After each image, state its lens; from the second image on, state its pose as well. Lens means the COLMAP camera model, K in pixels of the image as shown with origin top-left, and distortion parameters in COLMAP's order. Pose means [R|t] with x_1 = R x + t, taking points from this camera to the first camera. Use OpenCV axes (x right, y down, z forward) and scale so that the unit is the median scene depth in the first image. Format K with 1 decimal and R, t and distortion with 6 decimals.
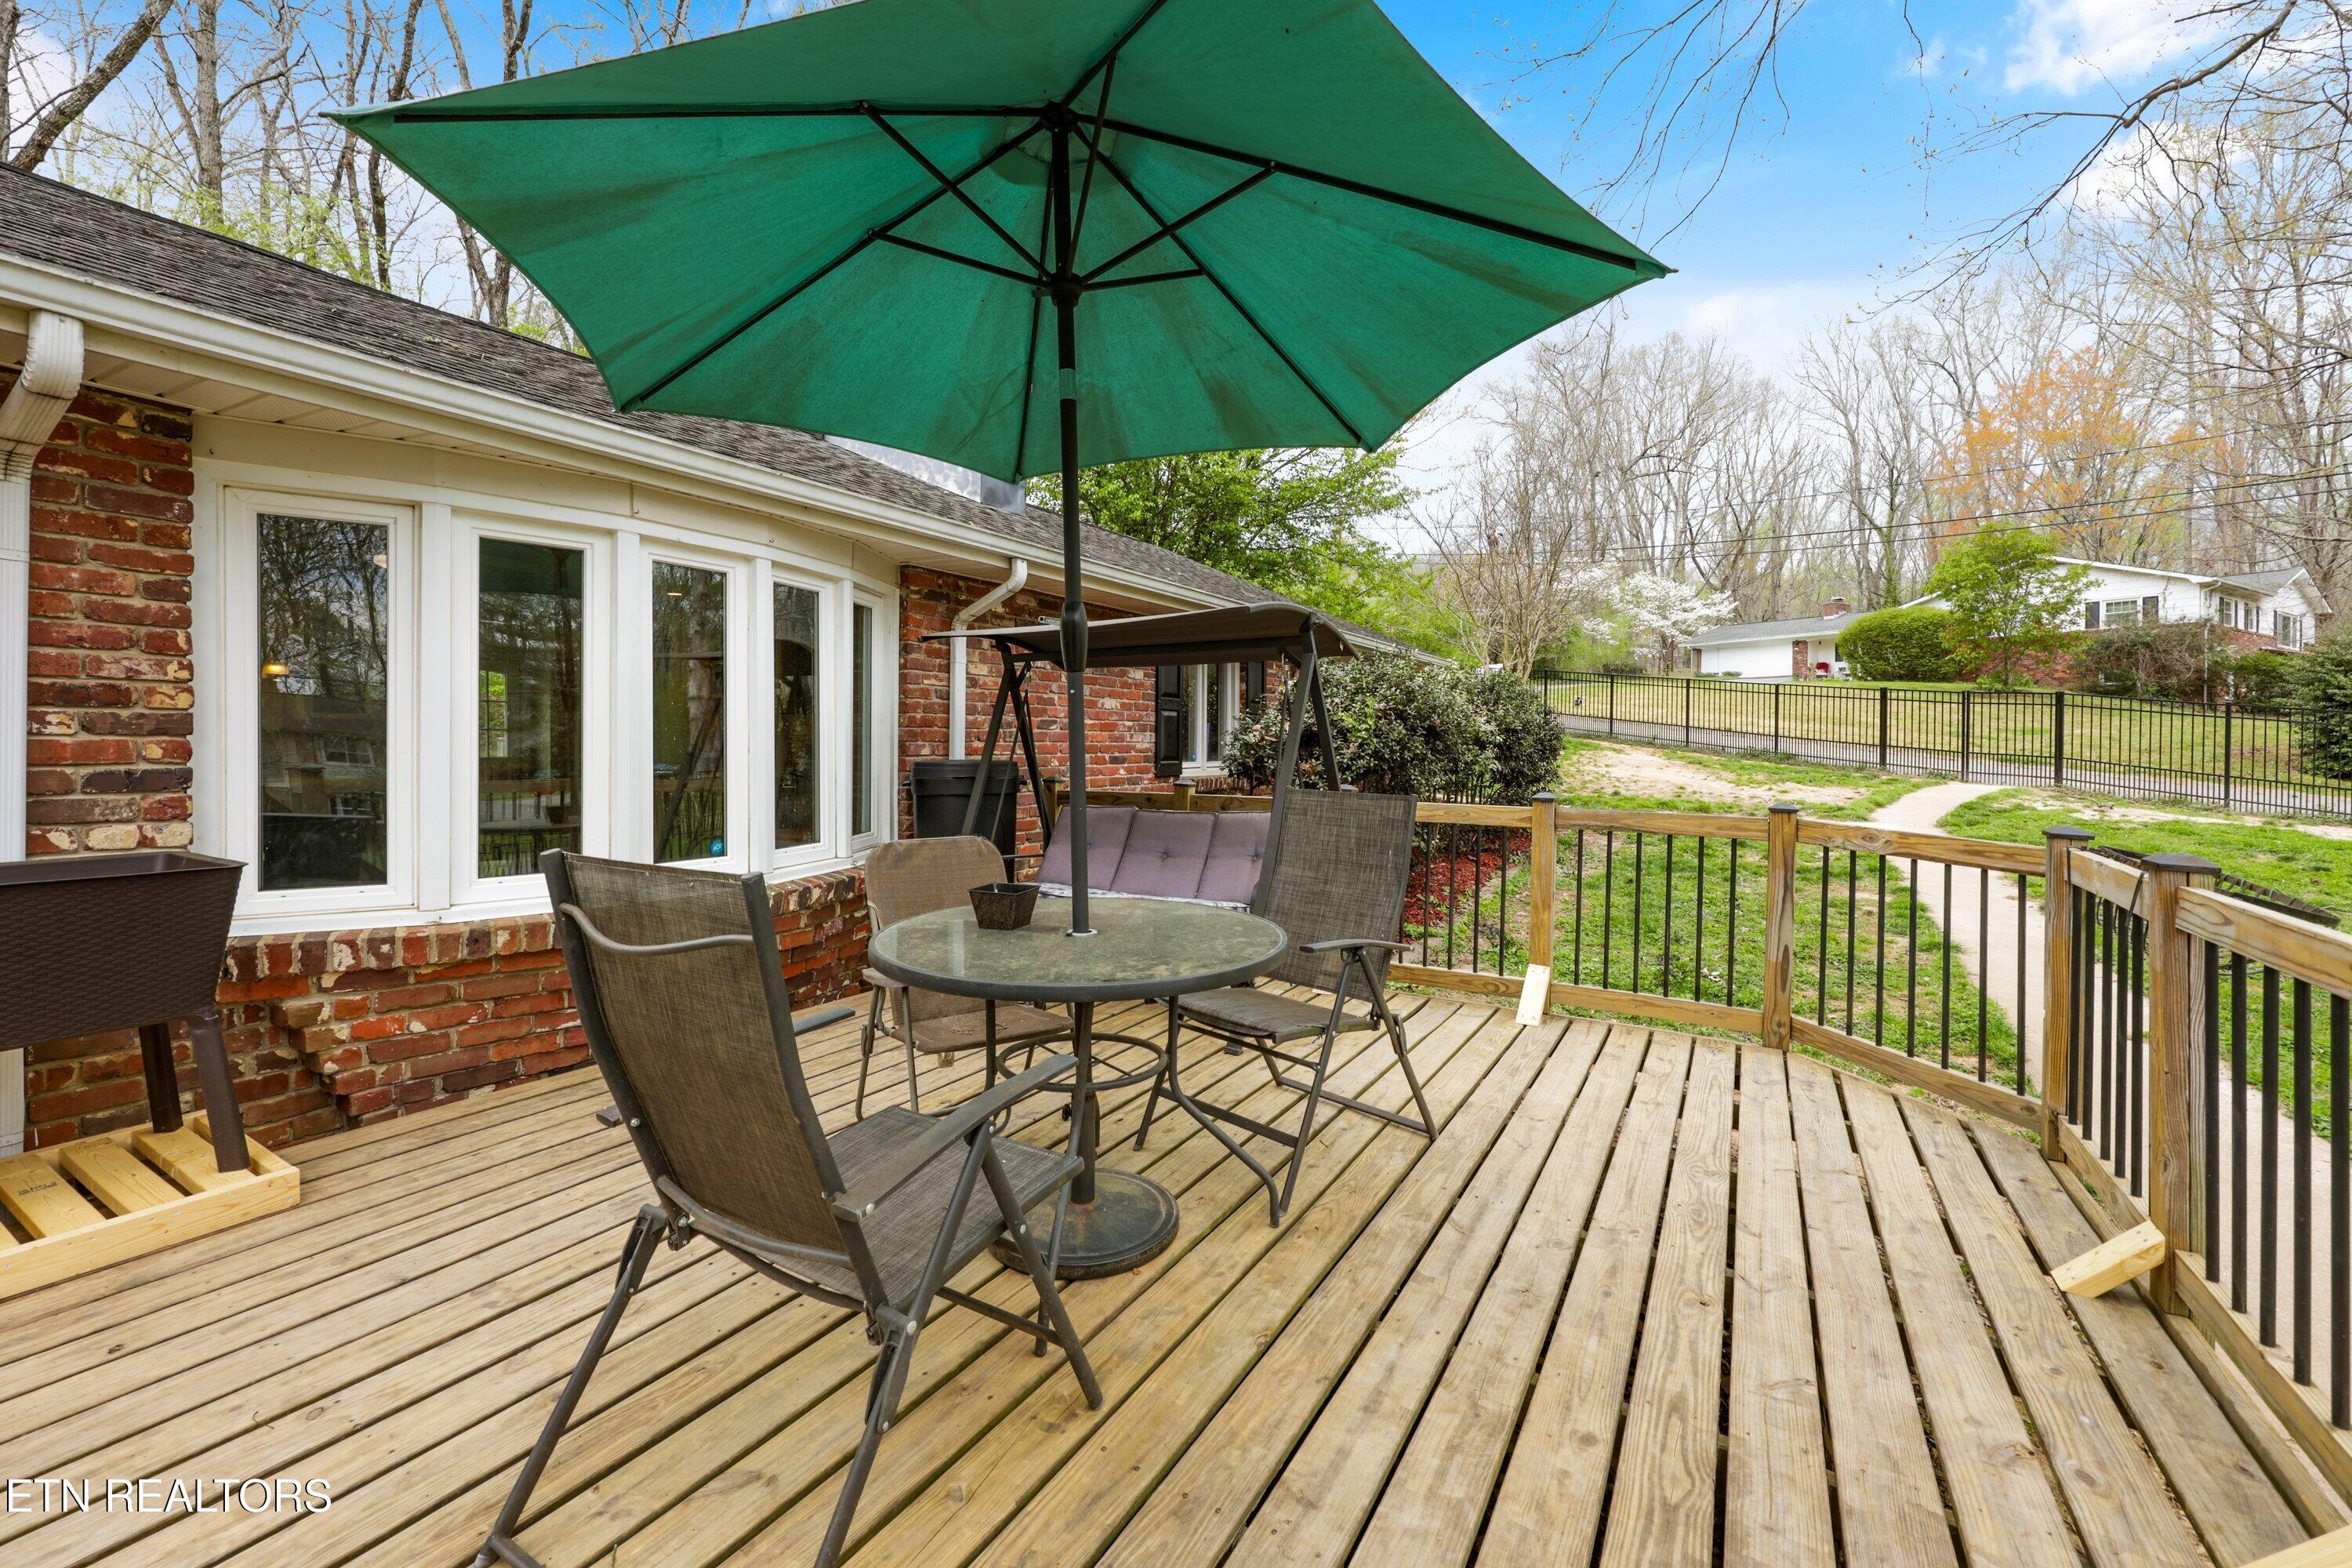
lens RADIAL K [[975.7, 0, 1179.8], [0, 975.7, 752.3], [0, 0, 1]] dist [-0.001218, -0.000528]
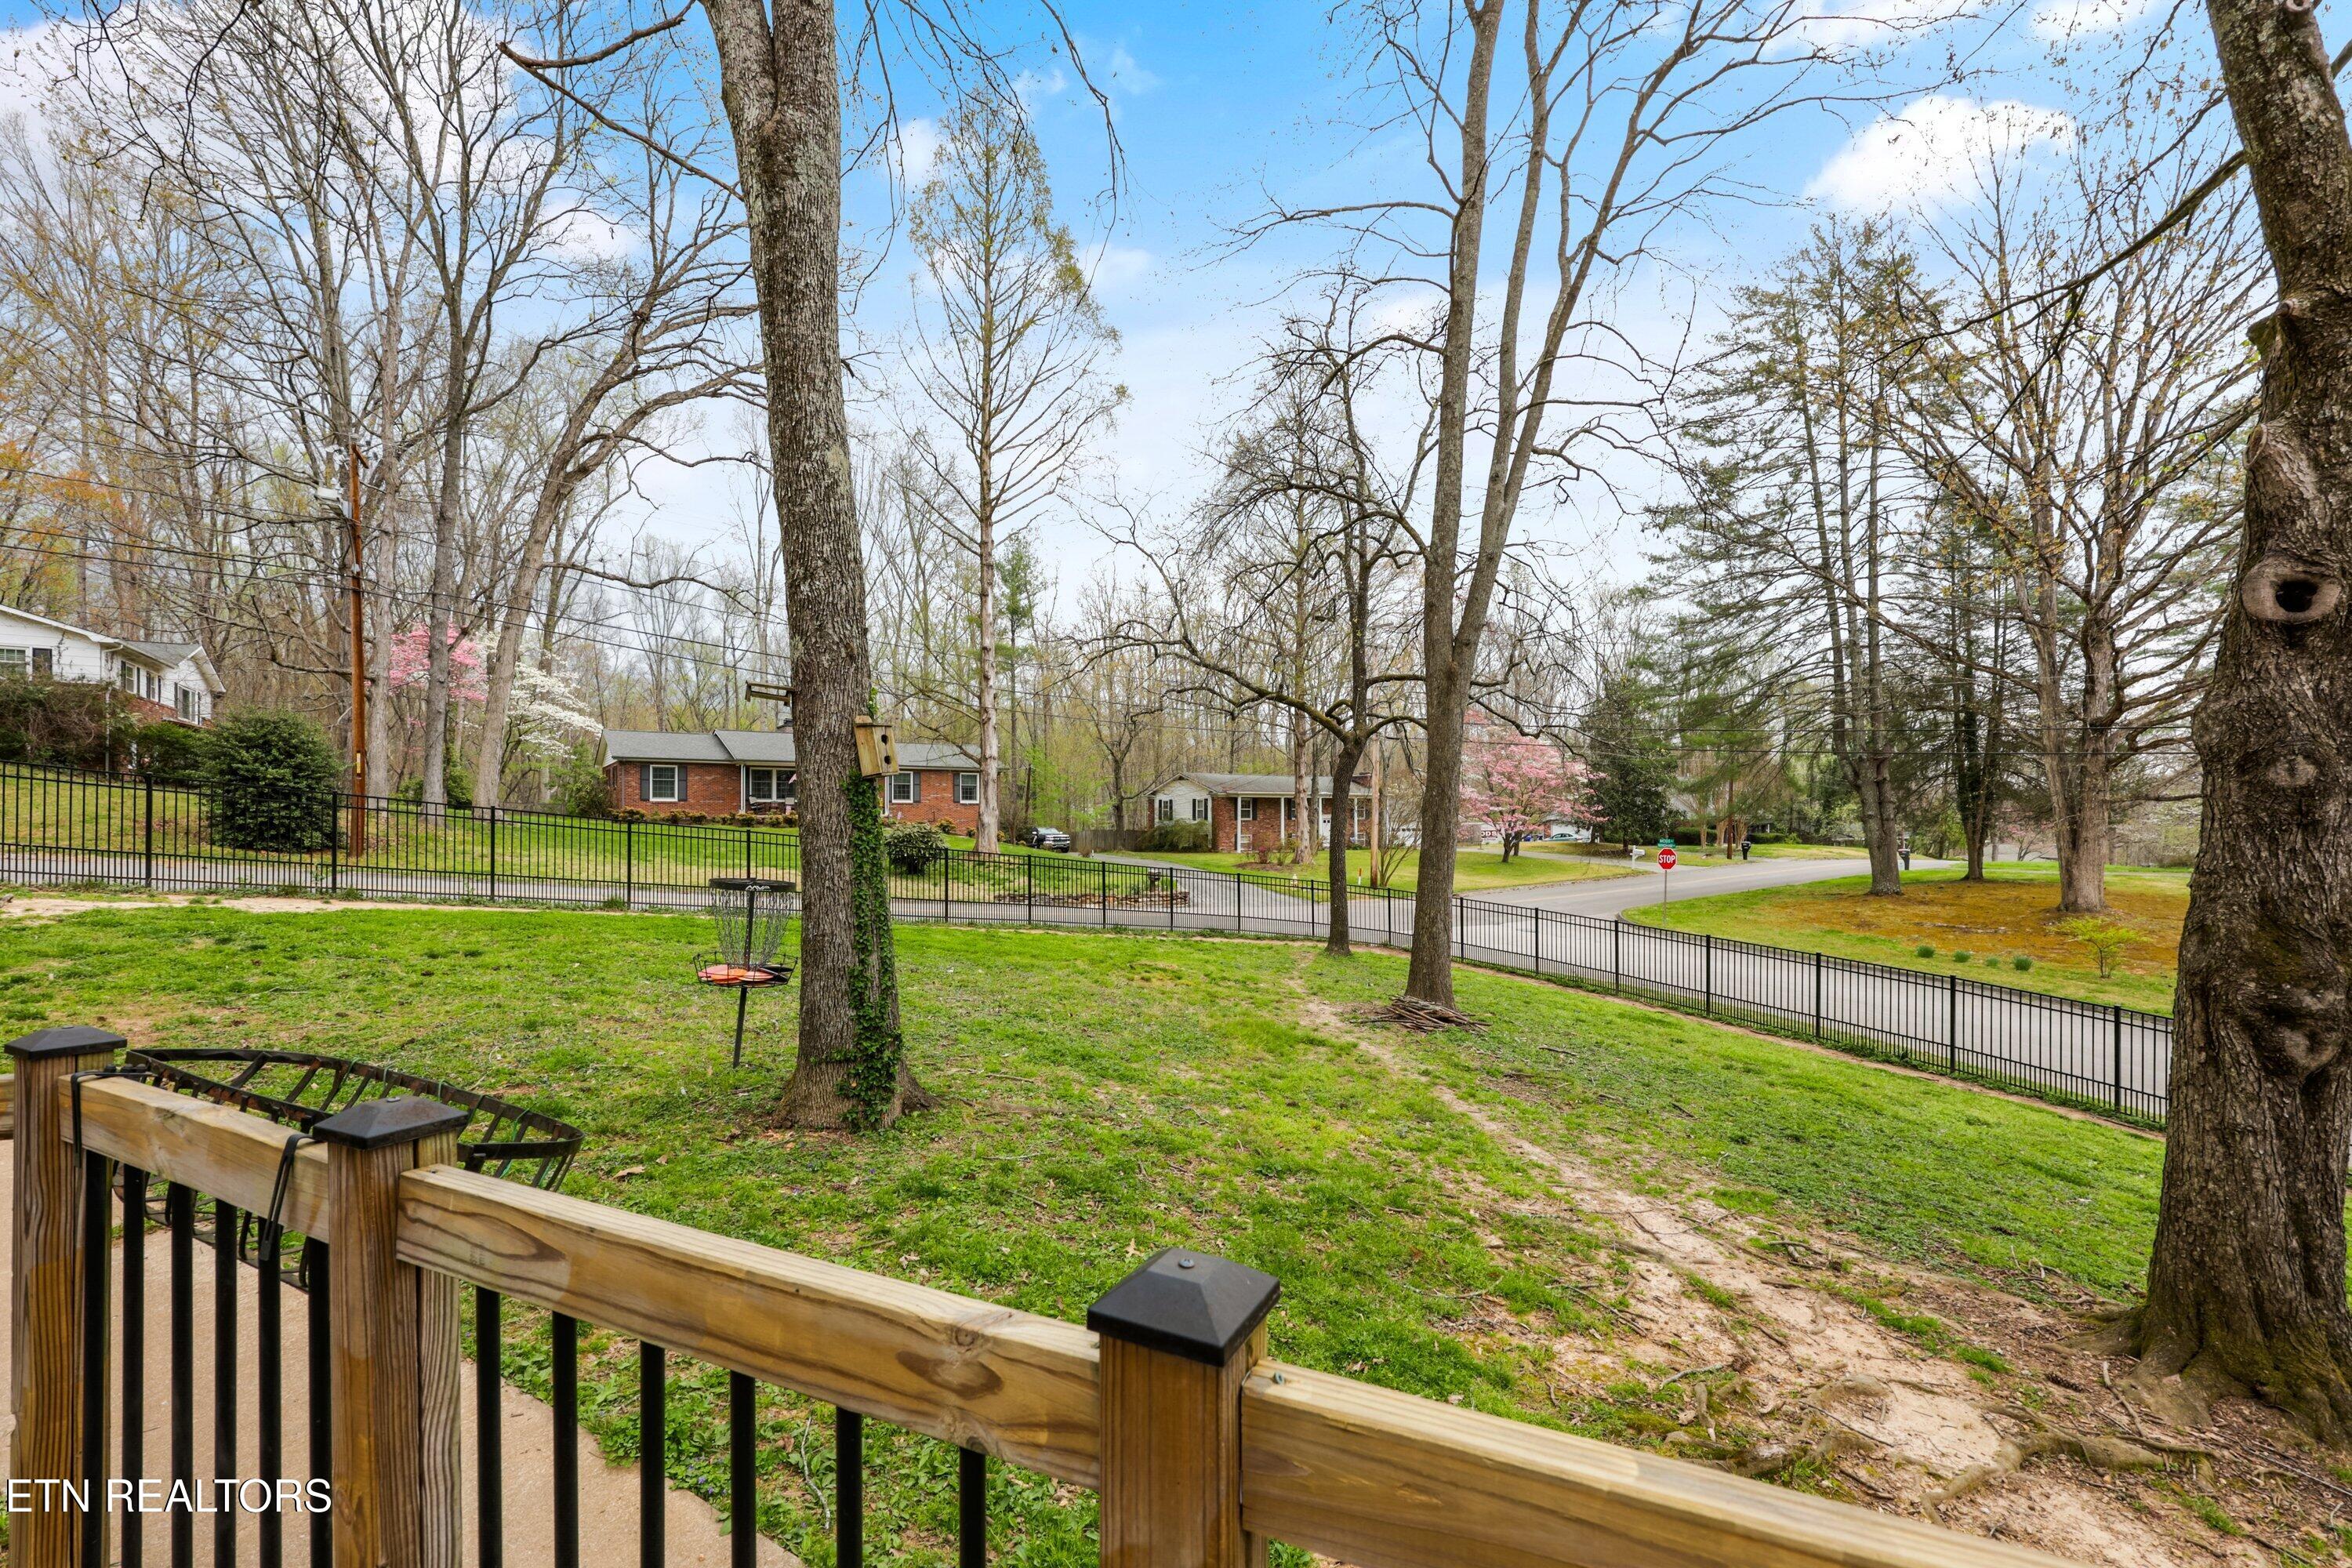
lens RADIAL K [[975.7, 0, 1185.6], [0, 975.7, 807.6], [0, 0, 1]] dist [-0.001218, -0.000528]
pose [[-0.082938, 0.000046, 0.996555, 0.042790], [0.014361, 0.999896, 0.001149, -0.003178], [-0.996451, 0.014407, -0.082930, 0.054239]]
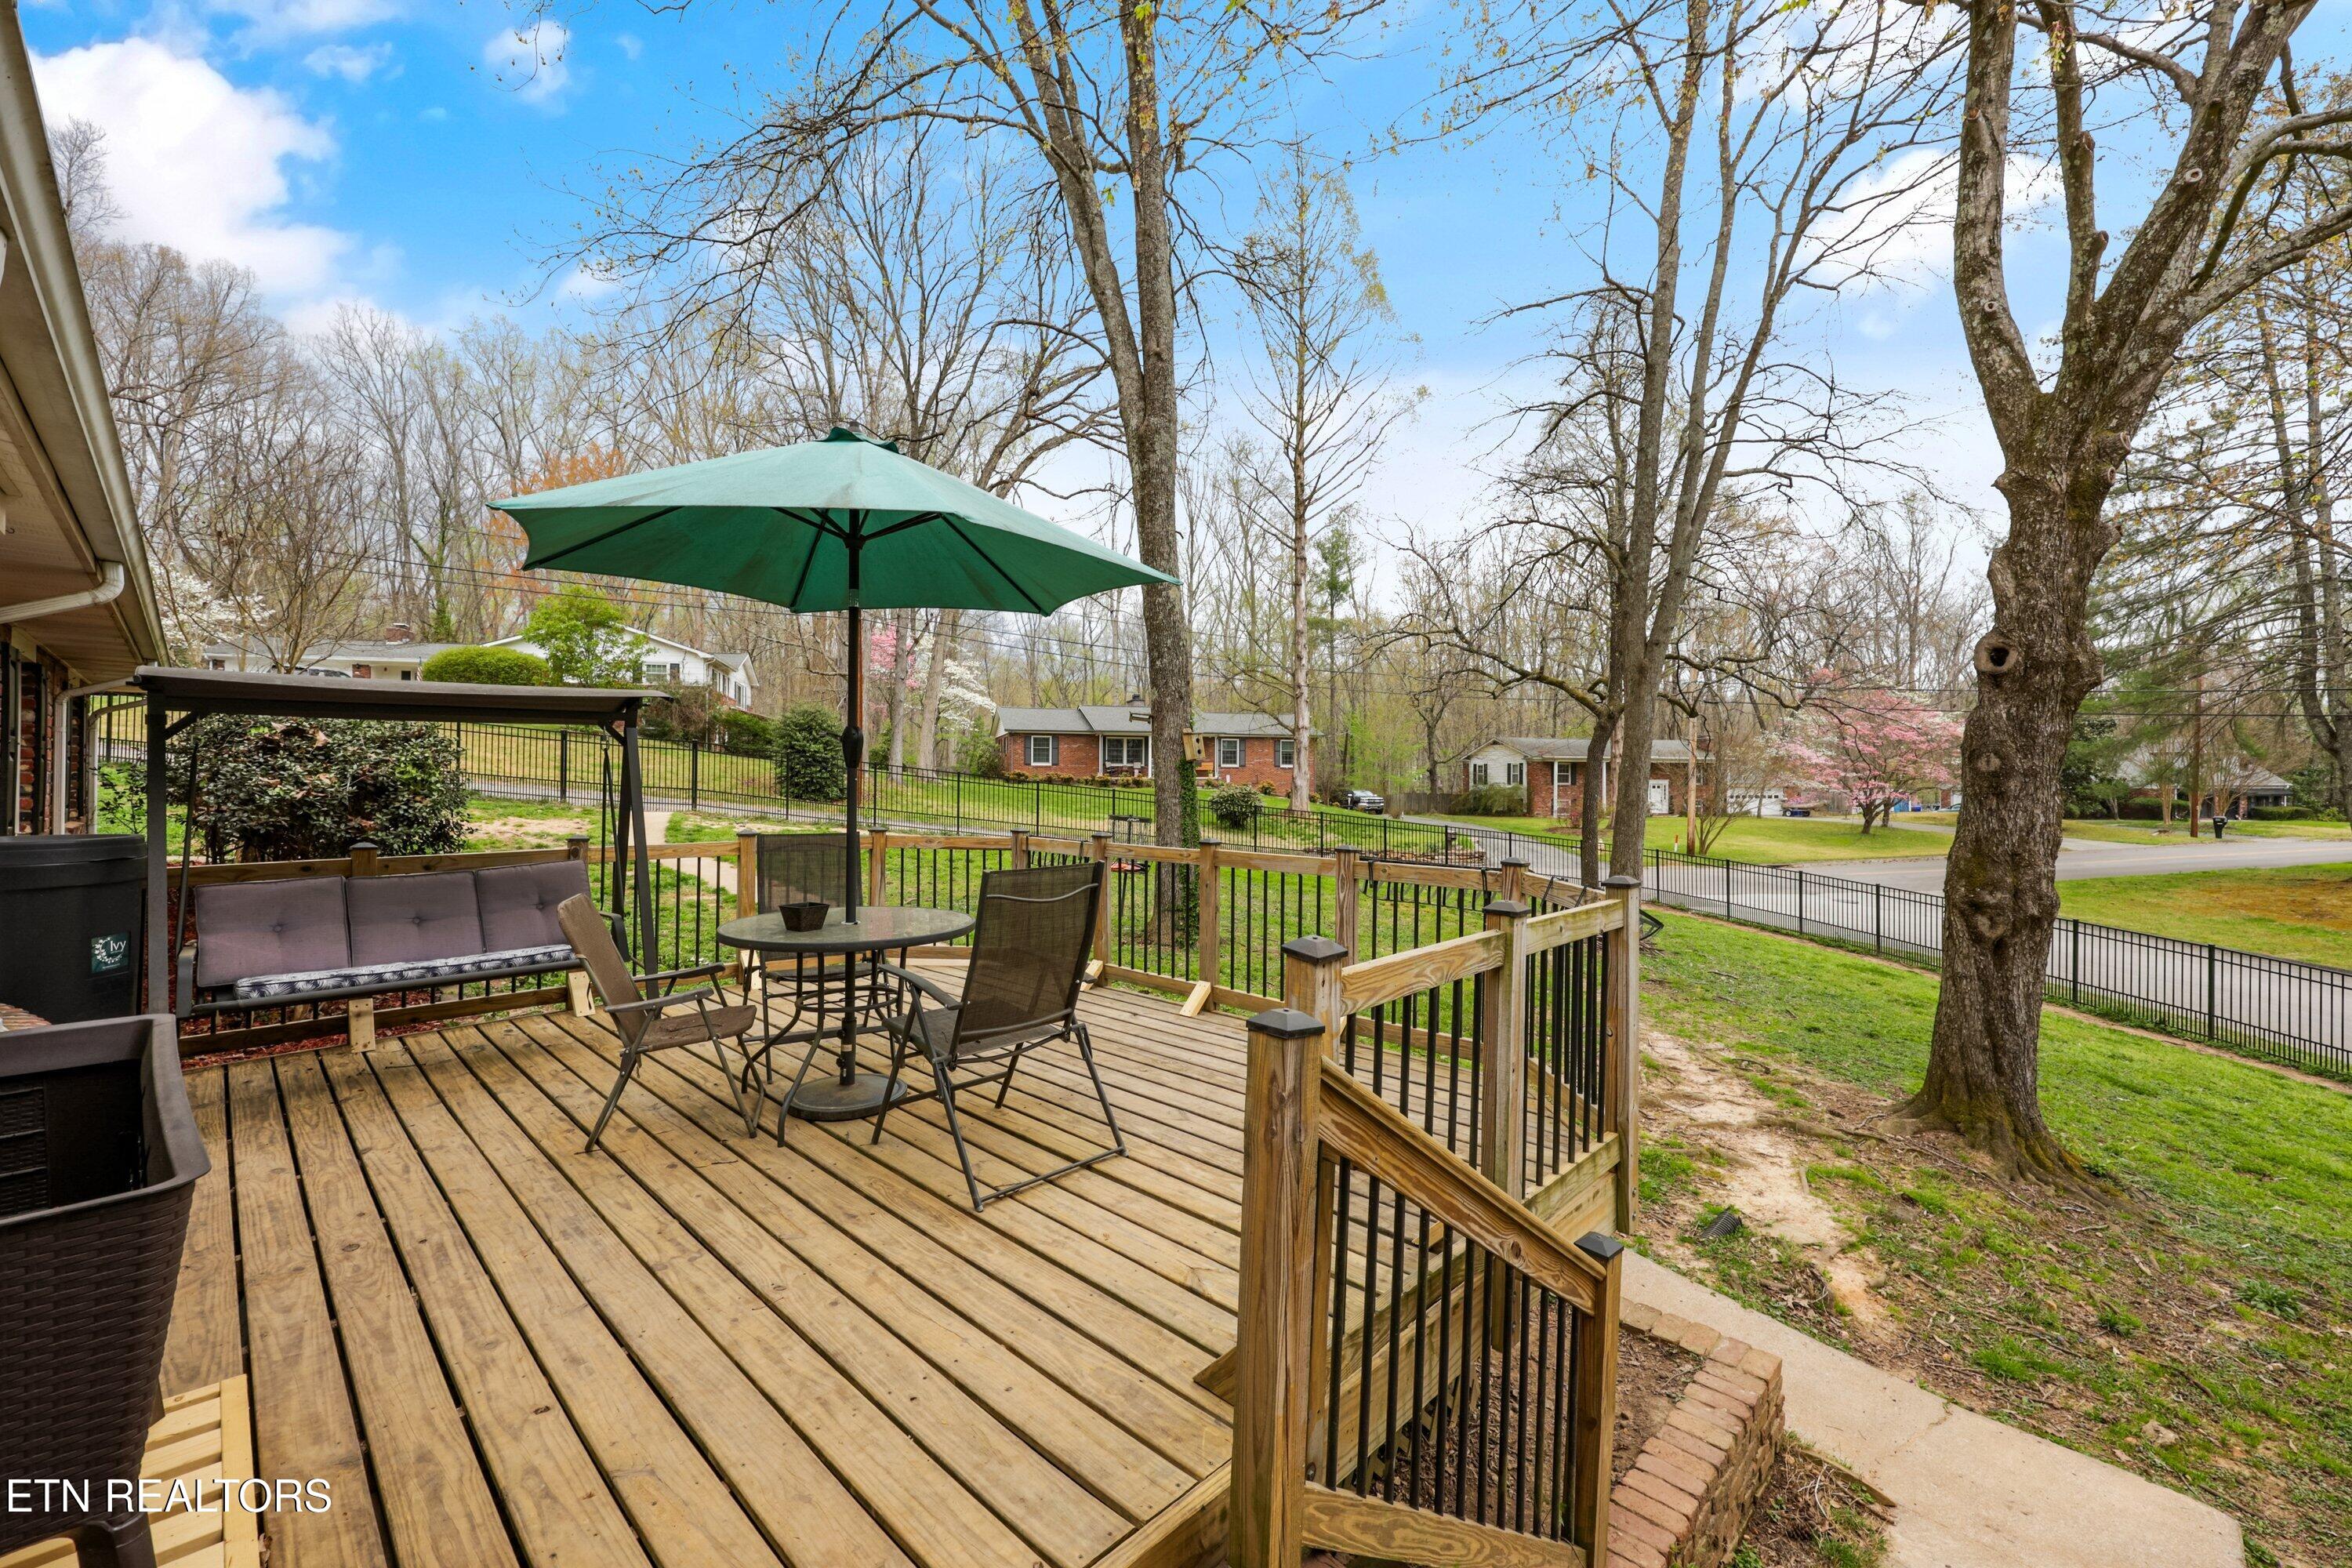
lens RADIAL K [[975.7, 0, 1179.6], [0, 975.7, 779.7], [0, 0, 1]] dist [-0.001218, -0.000528]
pose [[0.253225, -0.008886, 0.967367, -0.117809], [0.010105, 0.999928, 0.006540, -0.005398], [-0.967355, 0.008119, 0.253297, 0.010728]]
